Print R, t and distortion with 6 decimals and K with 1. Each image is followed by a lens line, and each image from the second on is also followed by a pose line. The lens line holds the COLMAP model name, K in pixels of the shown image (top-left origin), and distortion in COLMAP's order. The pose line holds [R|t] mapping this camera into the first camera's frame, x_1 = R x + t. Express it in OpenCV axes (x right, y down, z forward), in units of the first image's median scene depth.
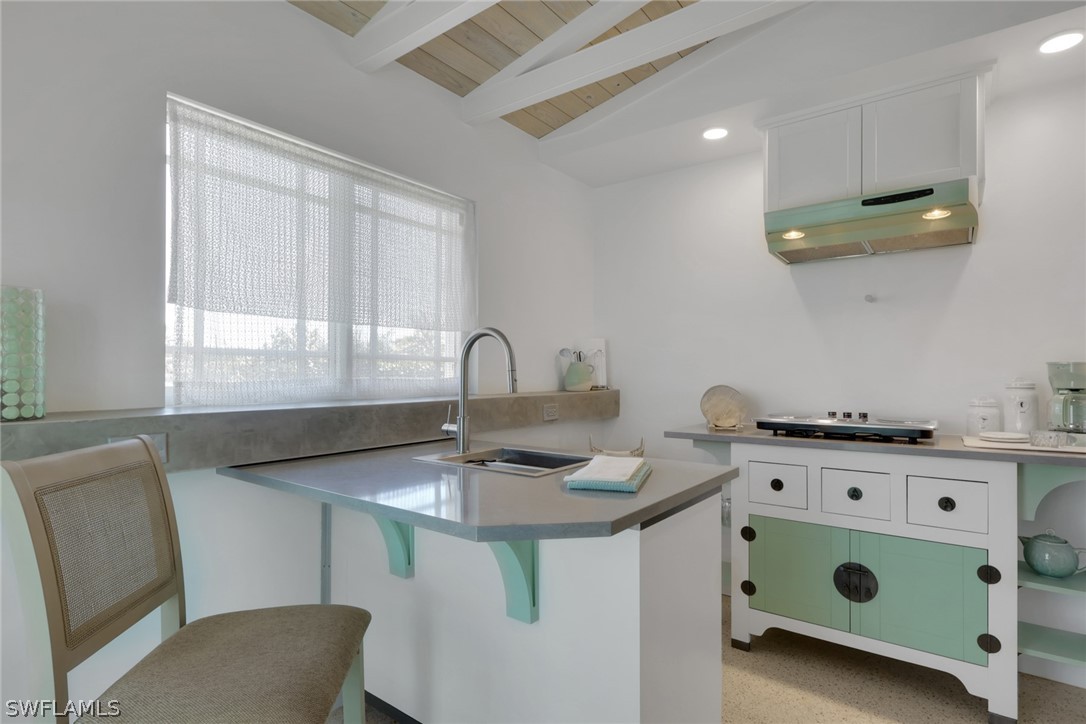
lens RADIAL K [[538.7, 0, 535.2], [0, 538.7, 371.9], [0, 0, 1]] dist [-0.000537, 0.000603]
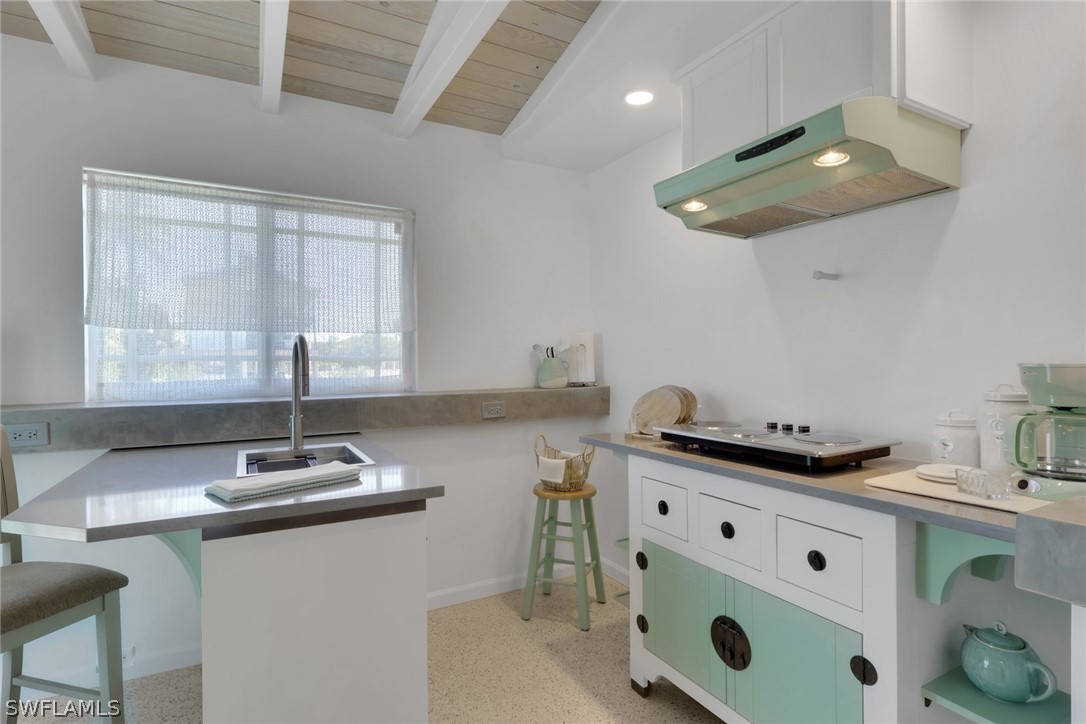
lens RADIAL K [[538.7, 0, 539.0], [0, 538.7, 361.1], [0, 0, 1]] dist [-0.000537, 0.000603]
pose [[0.909877, -0.004273, -0.414855, 0.643860], [0.007959, 0.999943, 0.007157, -0.027434], [0.414801, -0.009814, 0.909859, 0.166559]]
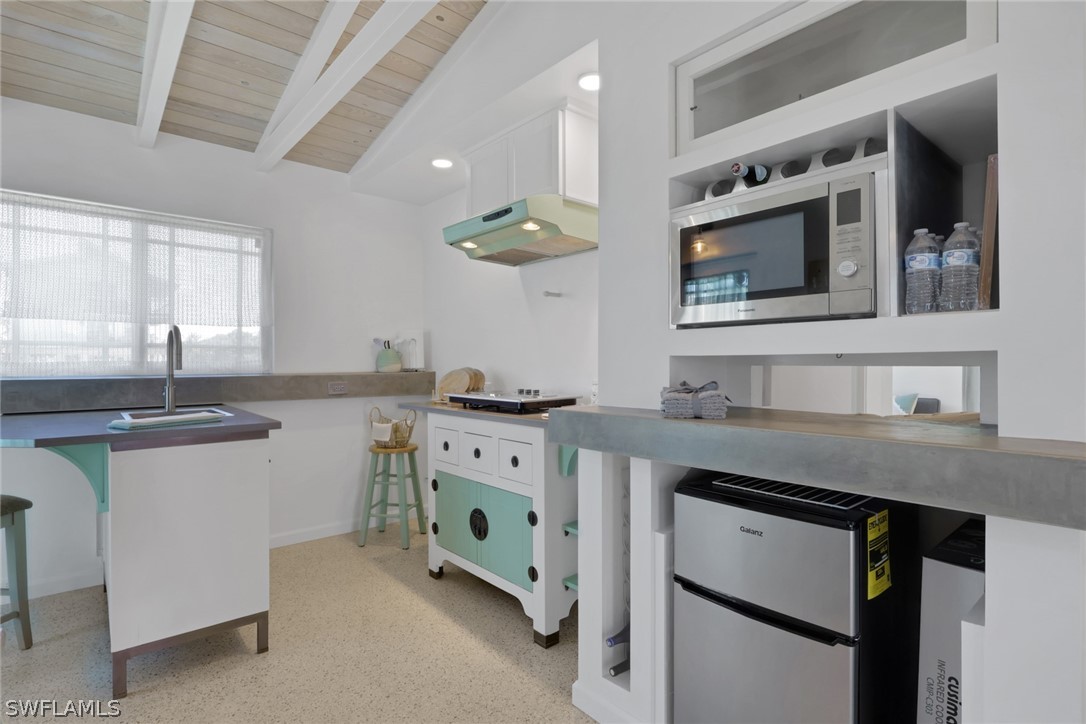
lens RADIAL K [[538.7, 0, 542.2], [0, 538.7, 363.6], [0, 0, 1]] dist [-0.000537, 0.000603]
pose [[0.976309, 0.000652, -0.216382, 0.969392], [0.000688, 0.999981, 0.006116, 0.010565], [0.216382, -0.006120, 0.976290, -0.175511]]
